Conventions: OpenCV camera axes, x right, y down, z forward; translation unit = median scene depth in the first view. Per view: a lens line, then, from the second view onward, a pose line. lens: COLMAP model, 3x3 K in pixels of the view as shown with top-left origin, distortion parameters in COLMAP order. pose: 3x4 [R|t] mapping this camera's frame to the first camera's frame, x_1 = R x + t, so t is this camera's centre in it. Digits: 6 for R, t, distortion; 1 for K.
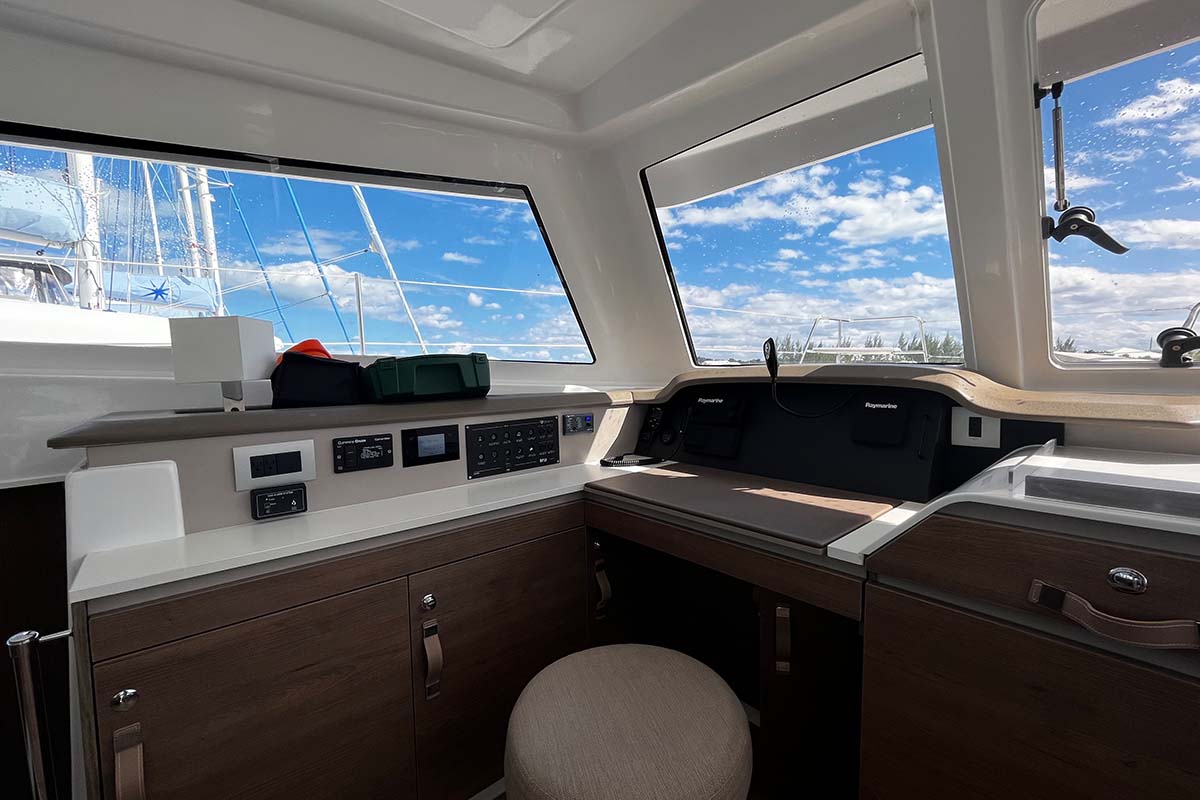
lens RADIAL K [[491.7, 0, 600.0], [0, 491.7, 400.0], [0, 0, 1]] dist [-0.001159, -0.000200]
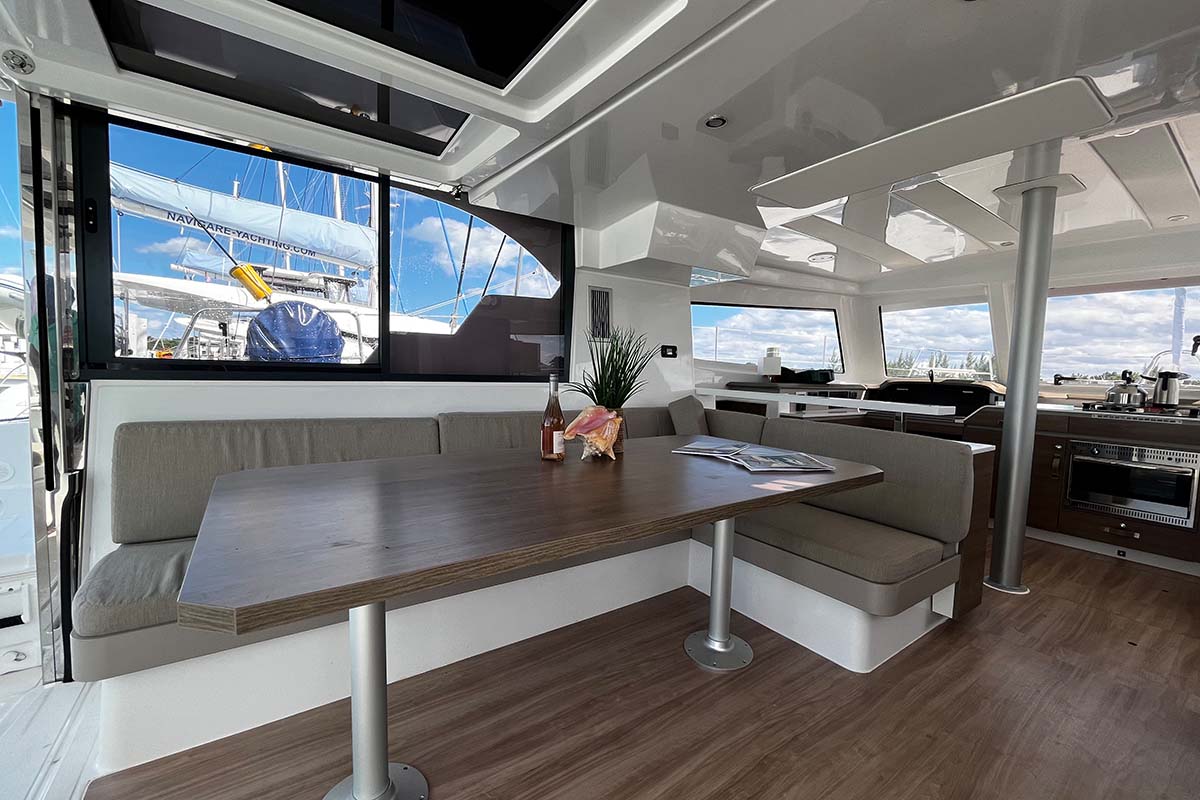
lens RADIAL K [[491.7, 0, 600.0], [0, 491.7, 400.0], [0, 0, 1]] dist [-0.001159, -0.000200]
pose [[0.994455, 0.058098, -0.087663, -1.465606], [-0.058047, 0.998309, 0.003138, 0.182197], [0.087697, 0.001968, 0.996145, -2.305352]]
